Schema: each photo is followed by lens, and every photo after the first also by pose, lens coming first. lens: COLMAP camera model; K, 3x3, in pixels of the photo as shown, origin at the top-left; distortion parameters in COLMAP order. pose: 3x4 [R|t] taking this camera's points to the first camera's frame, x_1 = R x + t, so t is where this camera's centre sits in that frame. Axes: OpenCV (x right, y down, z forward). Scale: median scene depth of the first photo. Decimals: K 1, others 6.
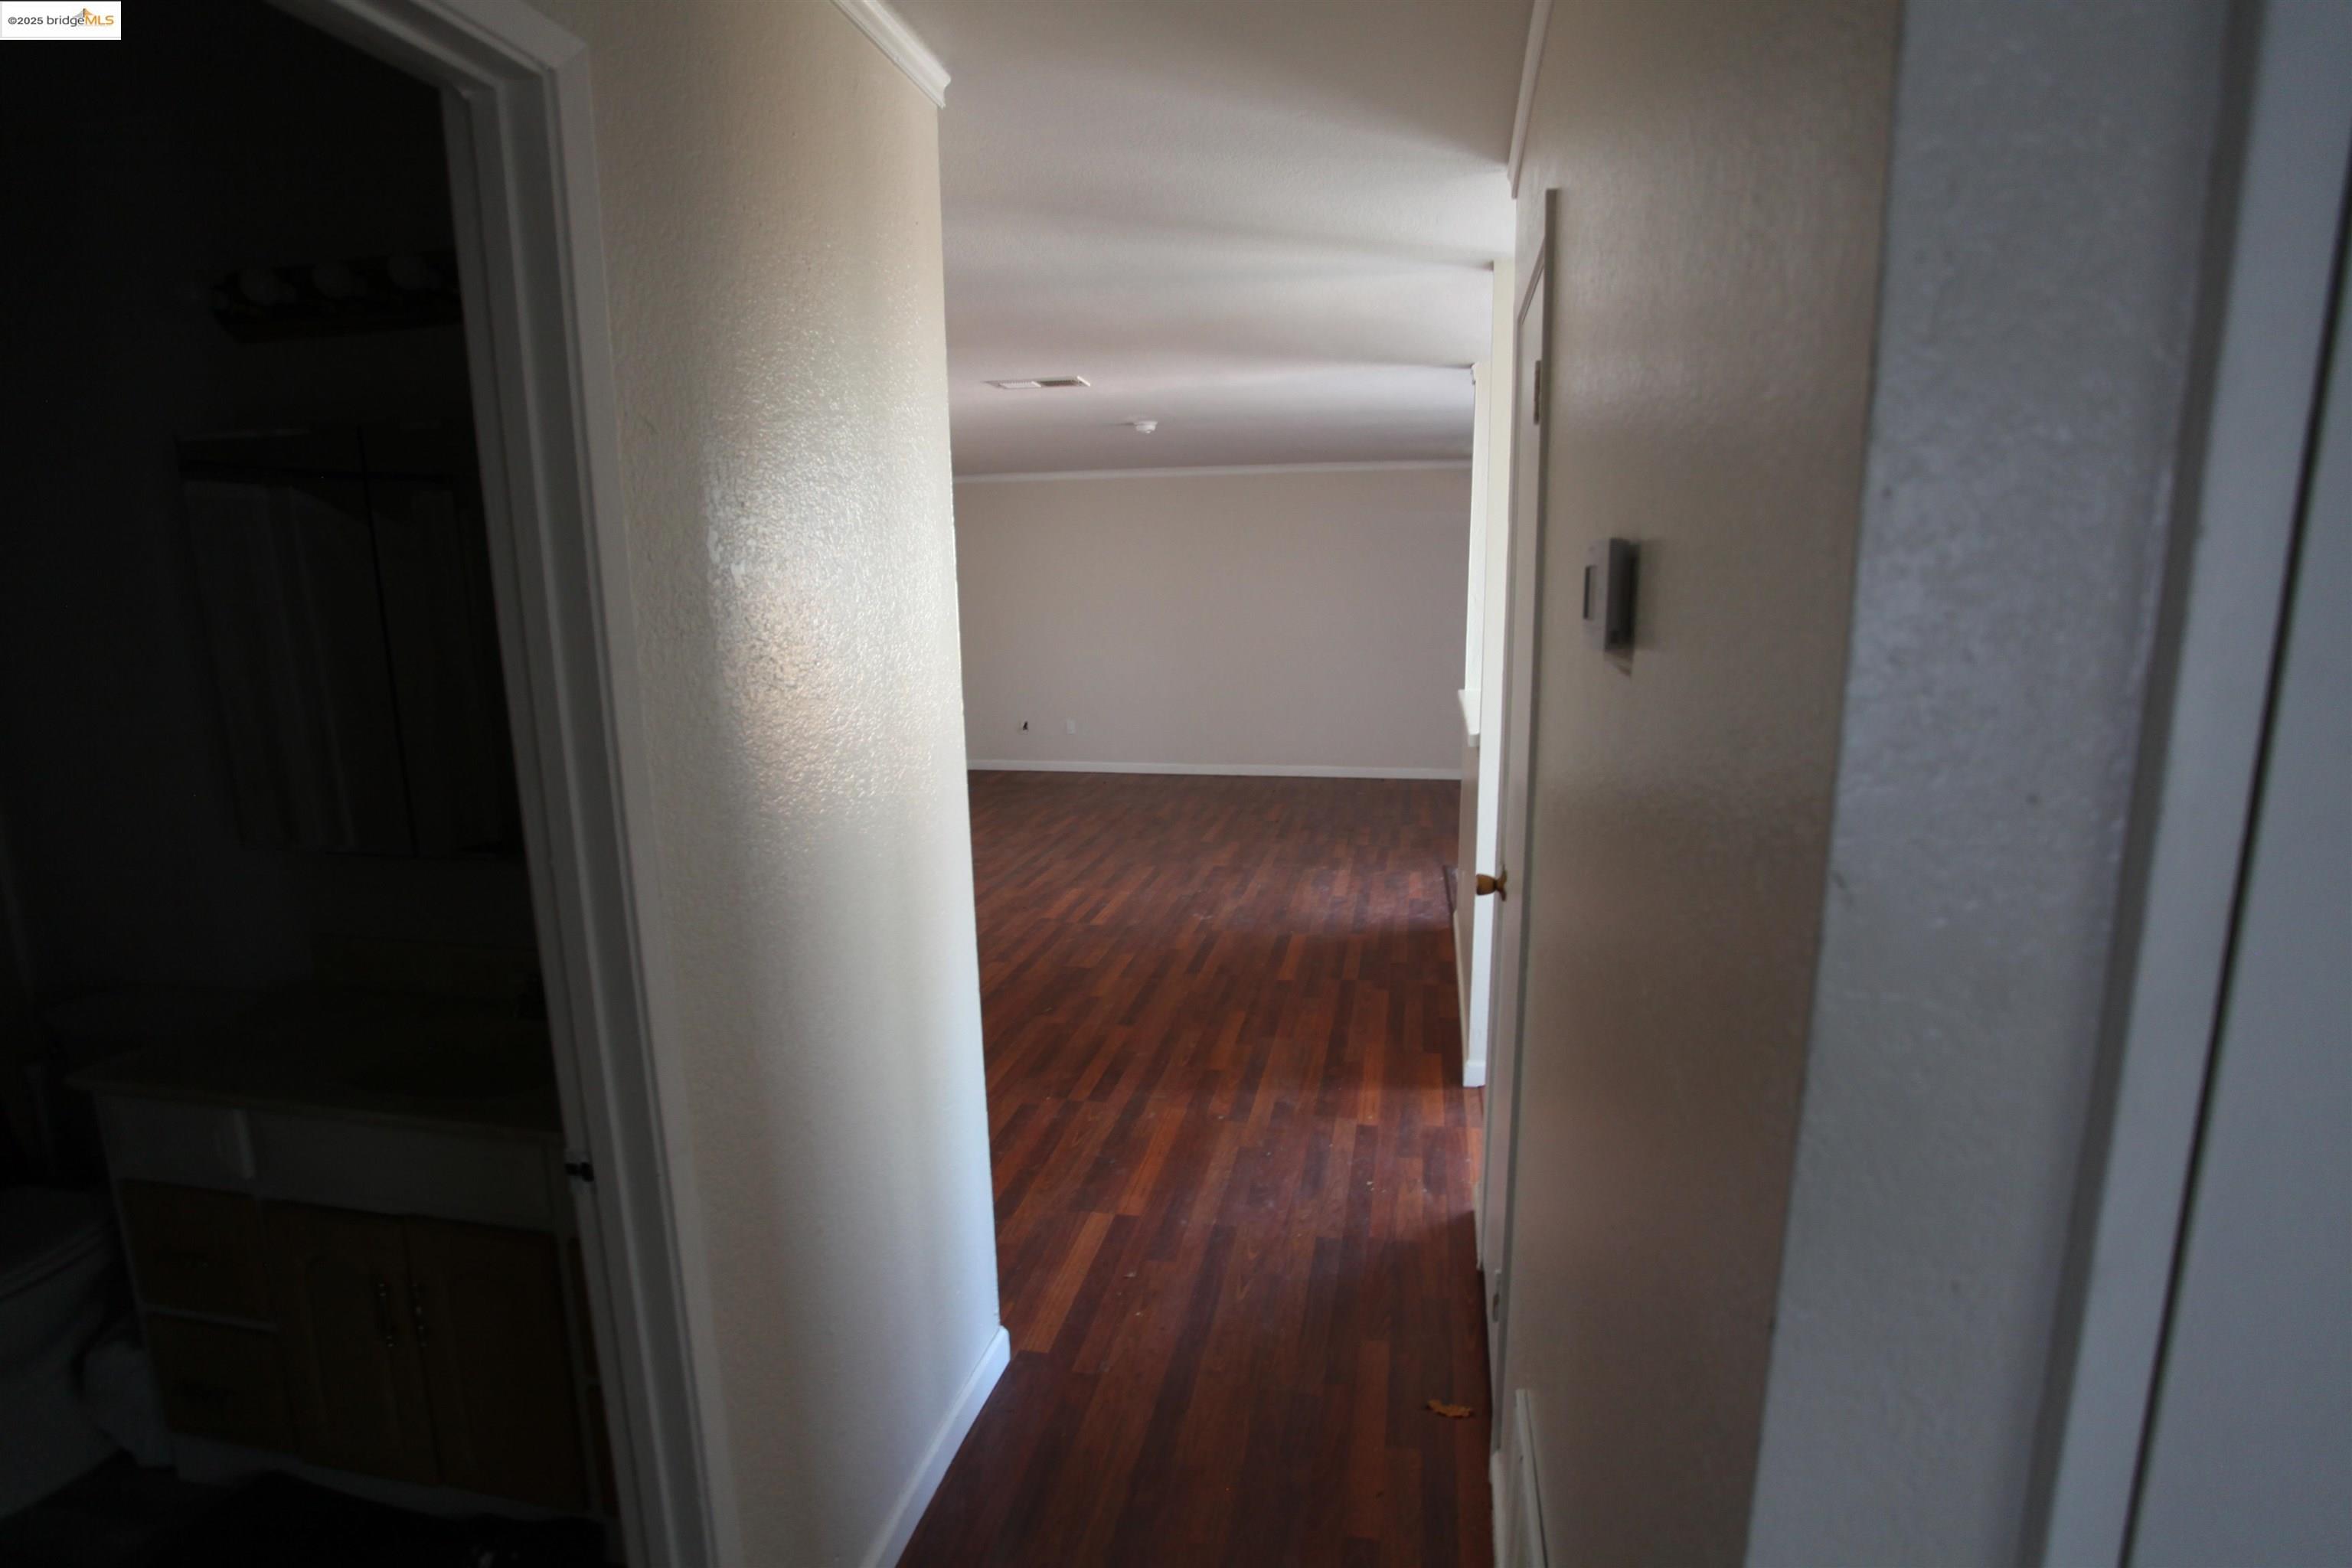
lens RADIAL K [[1147.1, 0, 1178.9], [0, 1147.1, 781.0], [0, 0, 1]] dist [-0.054476, 0.019070]
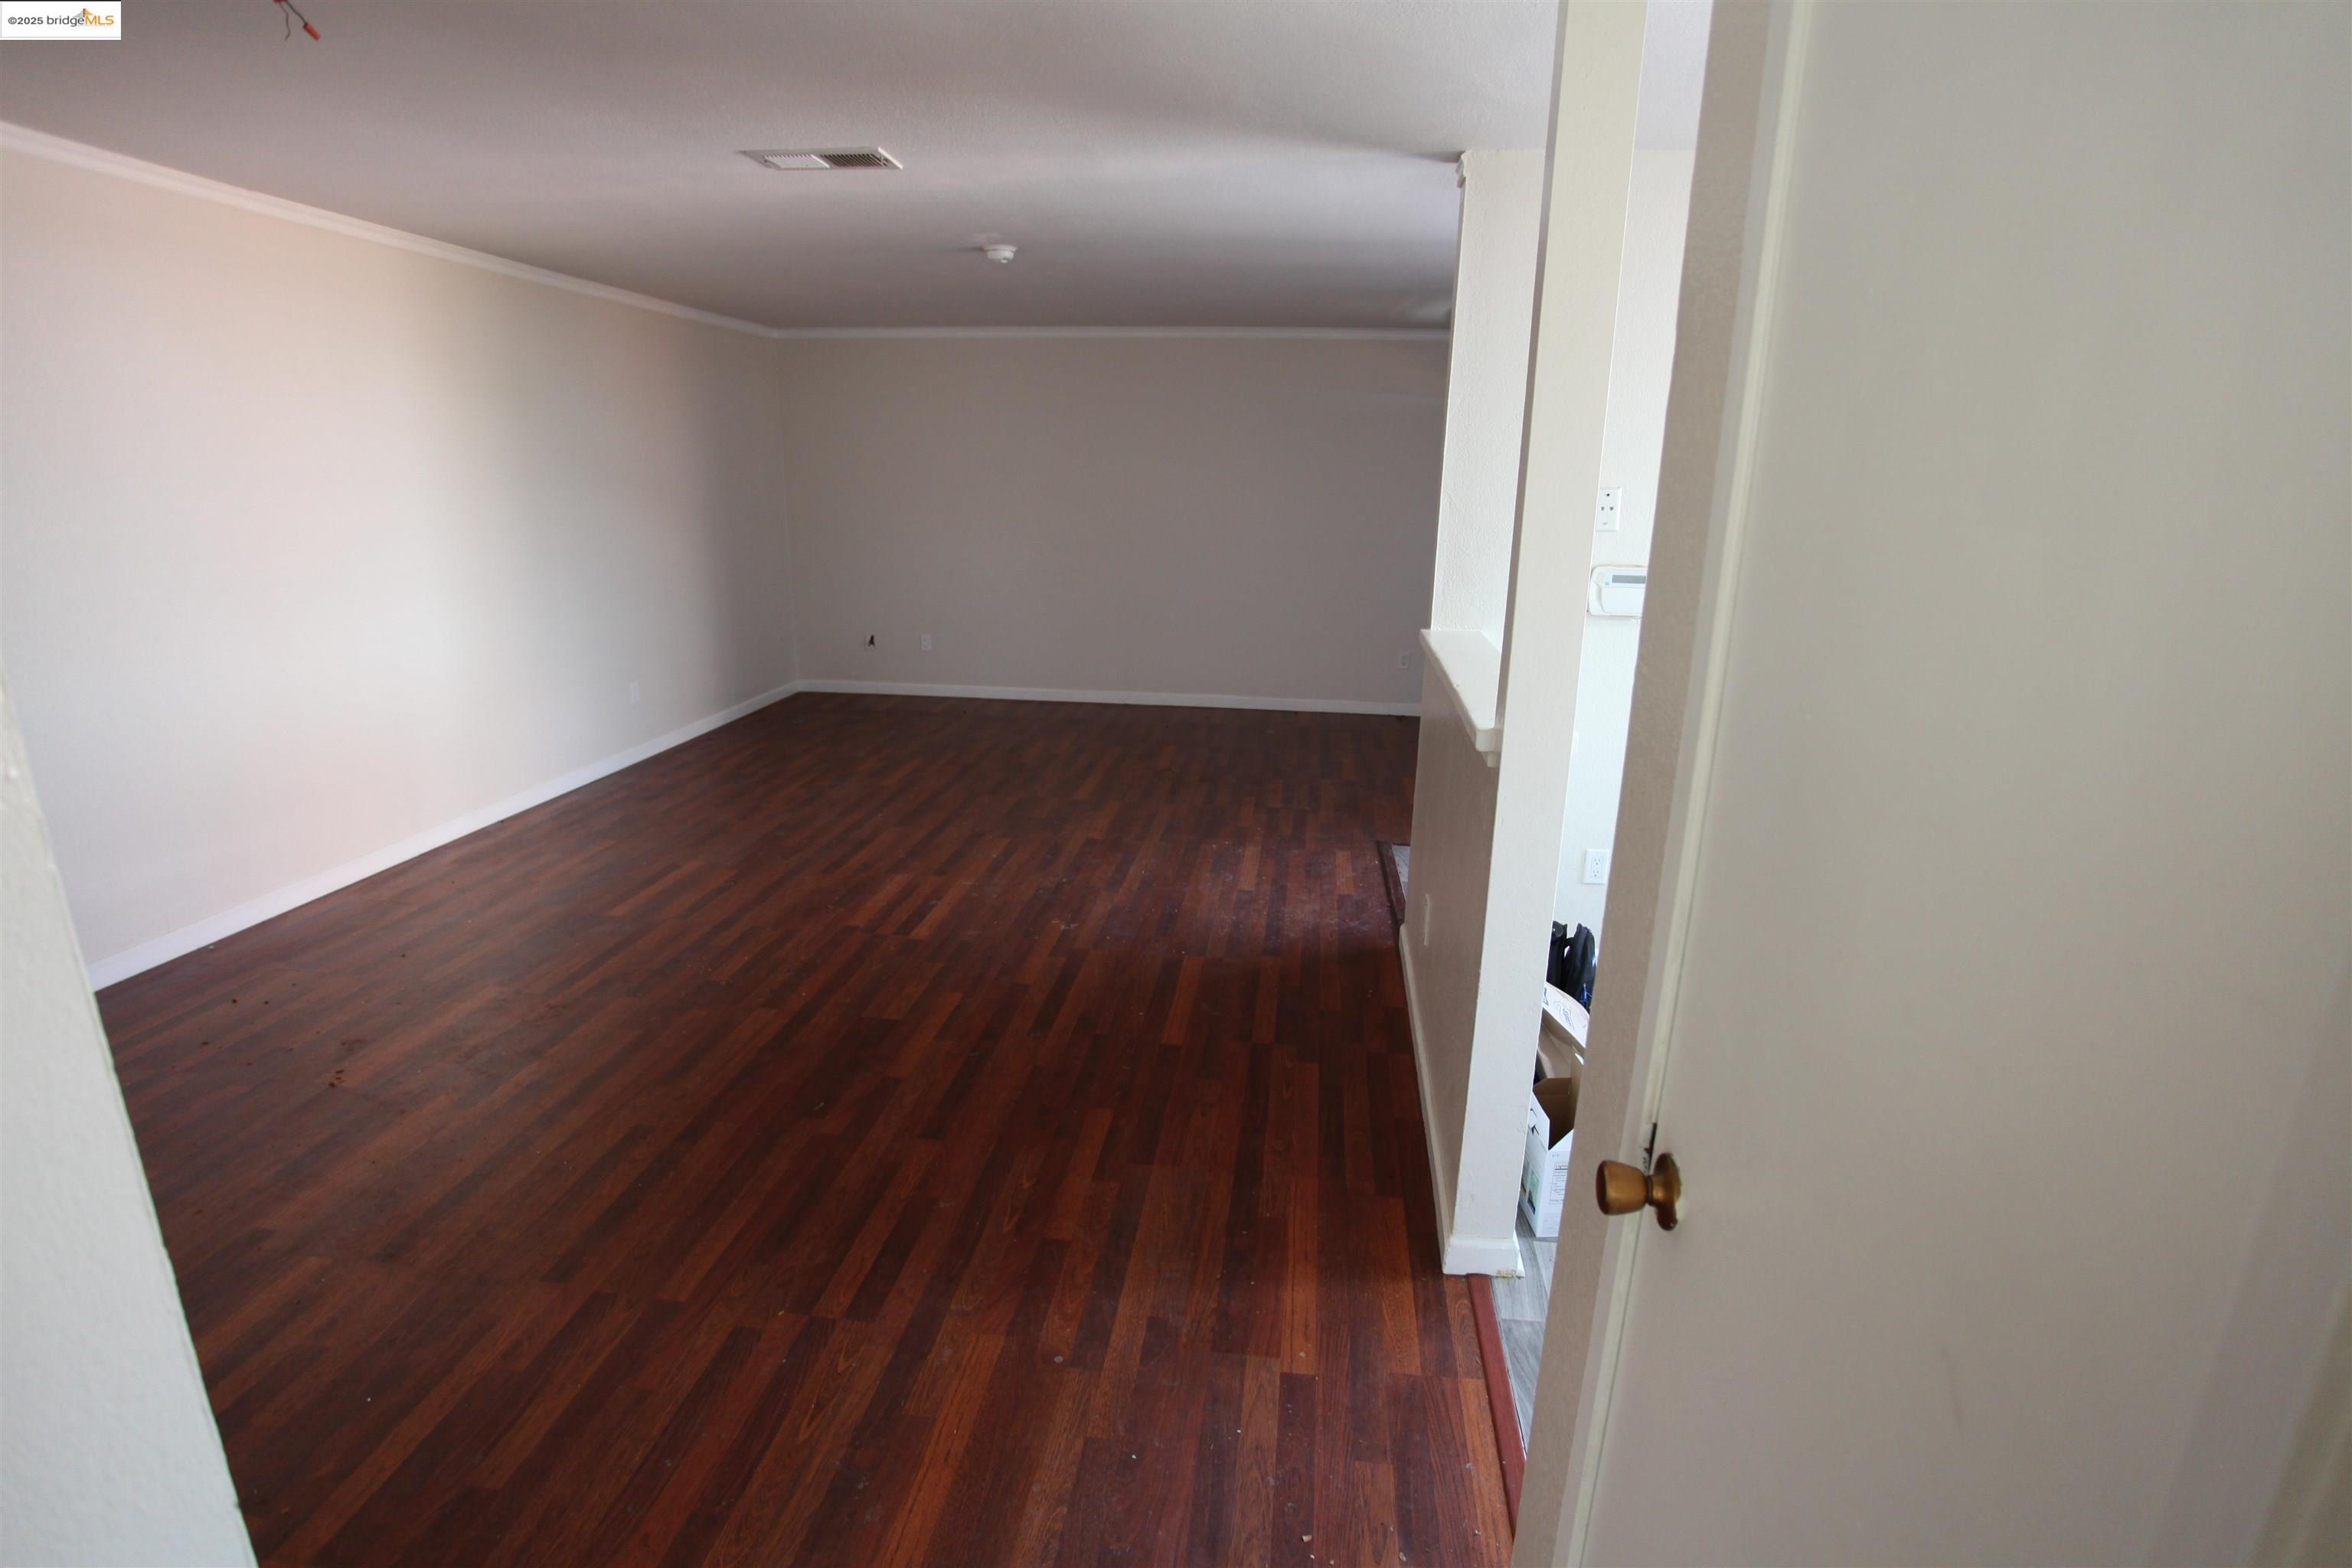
lens RADIAL K [[1147.1, 0, 1165.4], [0, 1147.1, 781.5], [0, 0, 1]] dist [-0.054476, 0.019070]
pose [[0.996944, 0.008684, 0.077636, 0.030411], [-0.015683, 0.995818, 0.090000, -0.046510], [-0.076529, -0.090942, 0.992911, 0.293630]]
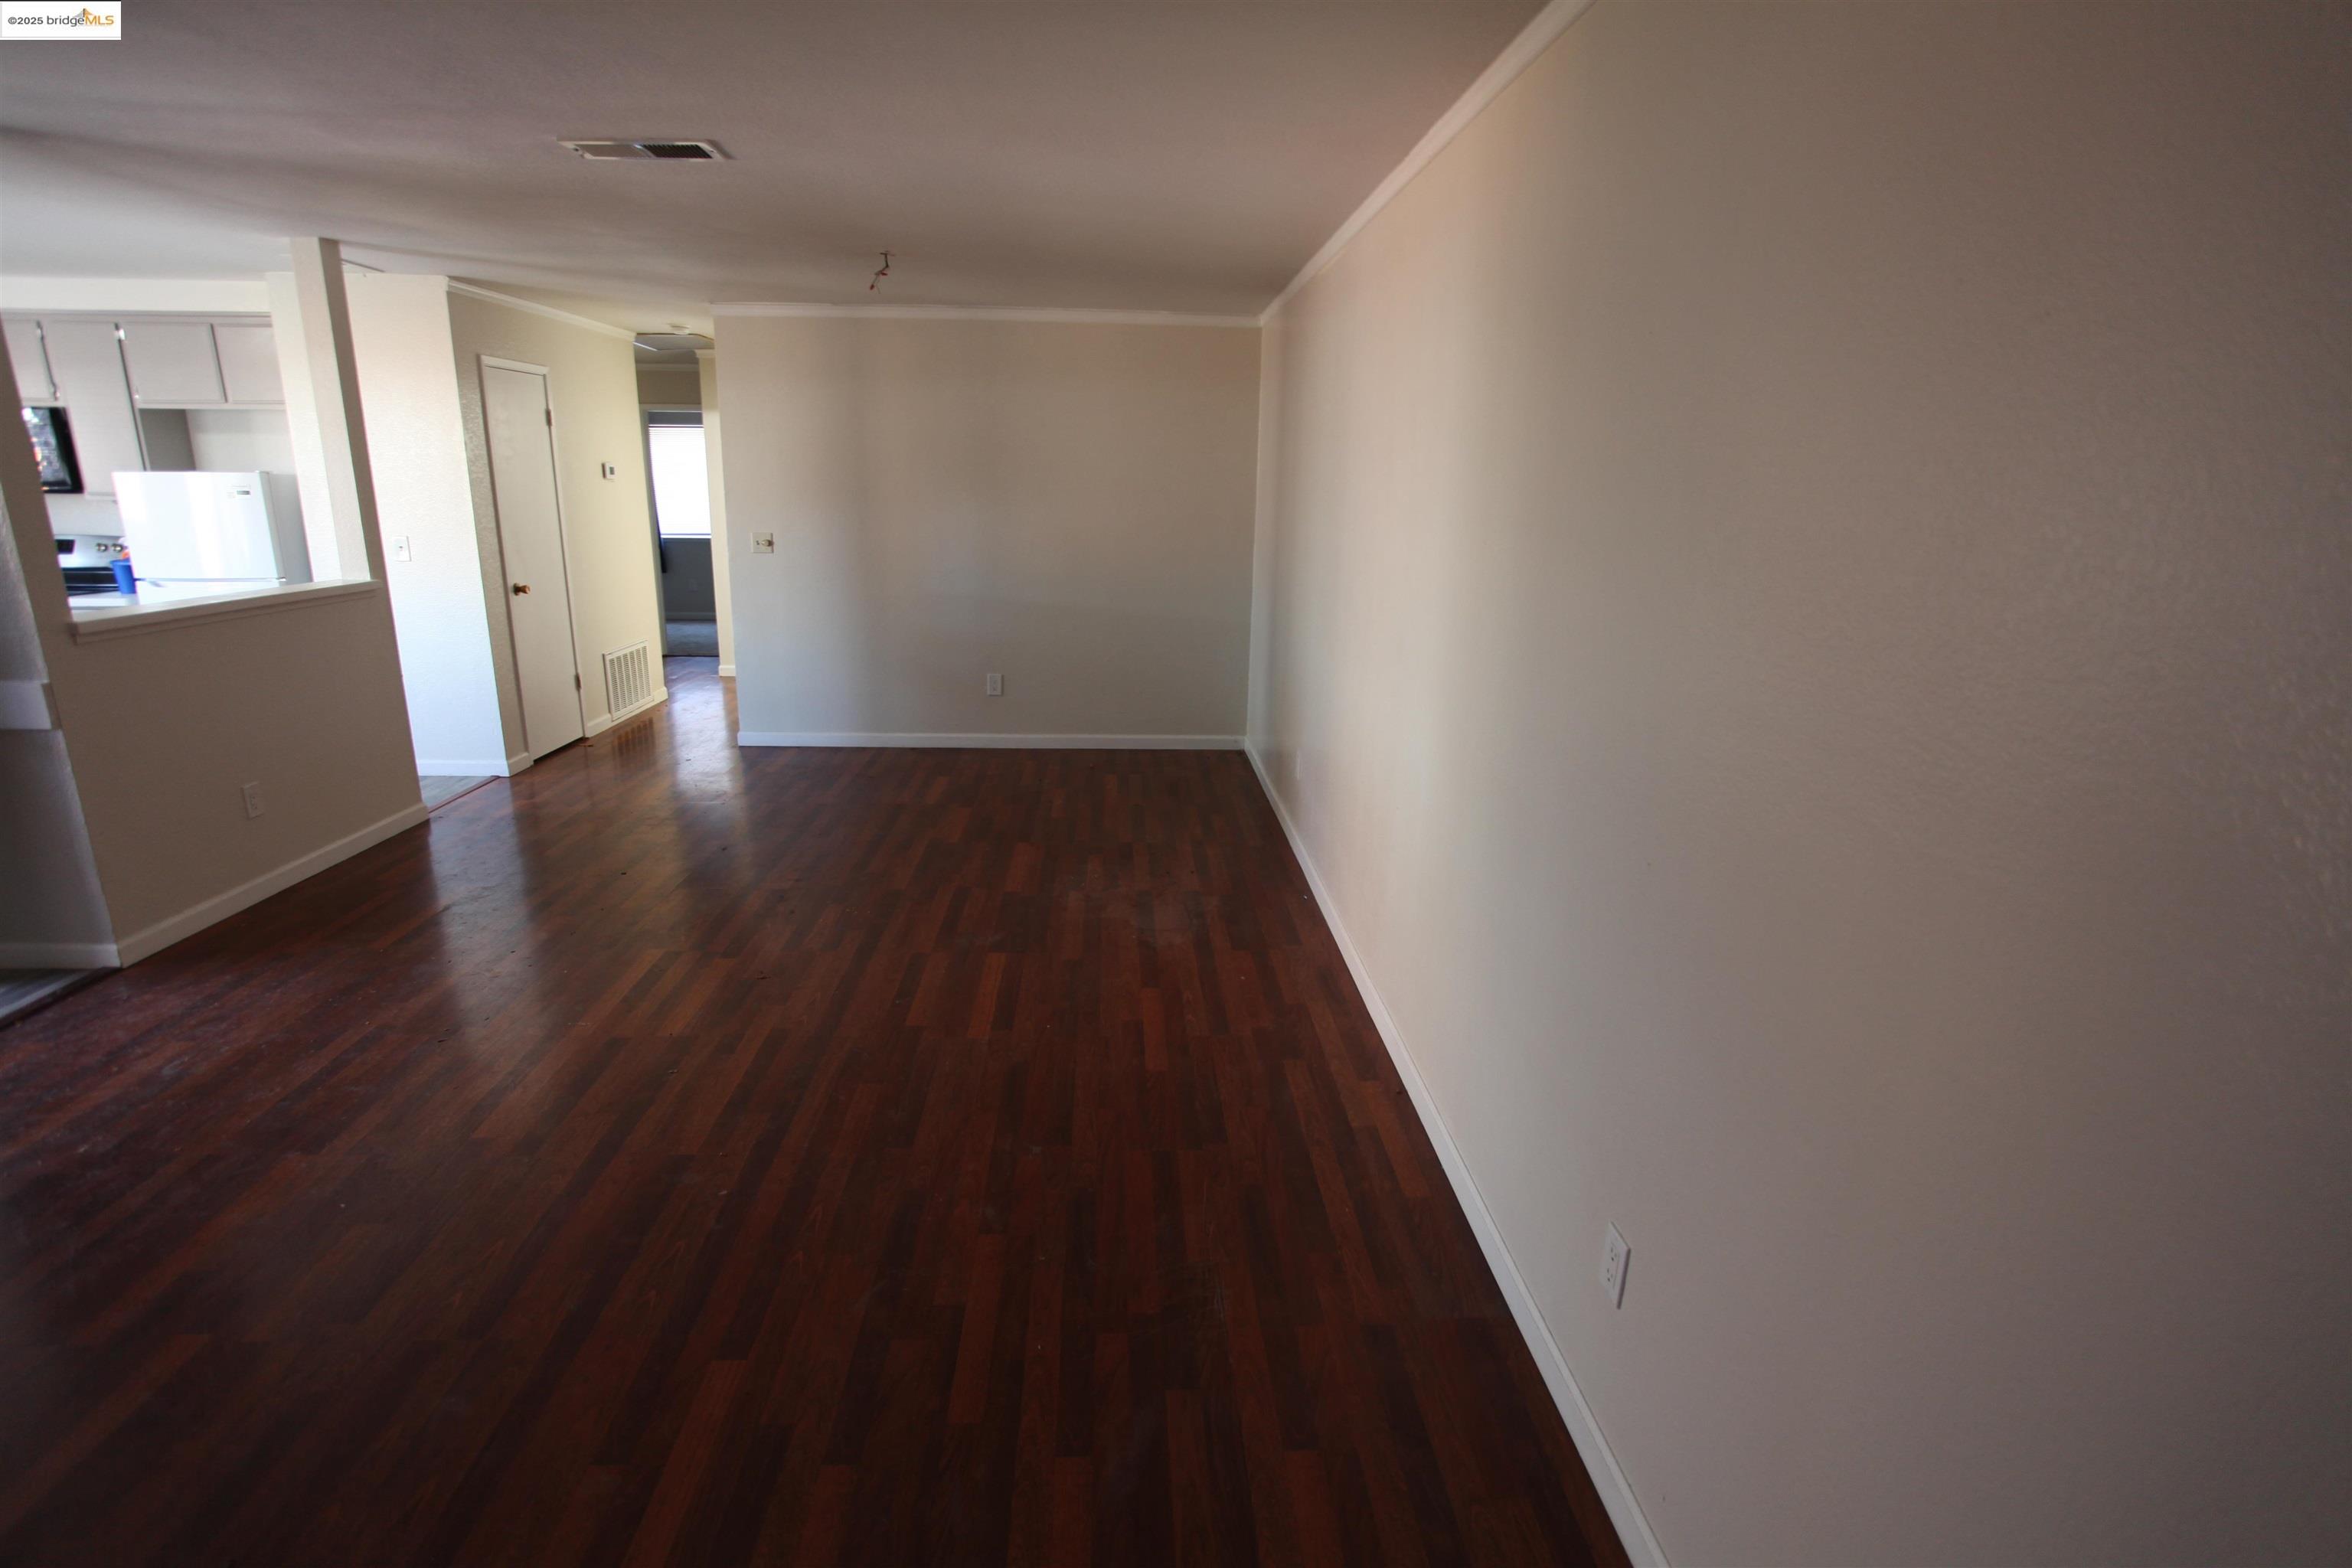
lens RADIAL K [[1147.1, 0, 1181.0], [0, 1147.1, 782.3], [0, 0, 1]] dist [-0.054476, 0.019070]
pose [[-0.965693, 0.059899, -0.252684, -0.237065], [-0.052709, 0.907569, 0.416581, -0.312313], [0.254281, 0.415608, -0.873276, 1.809922]]
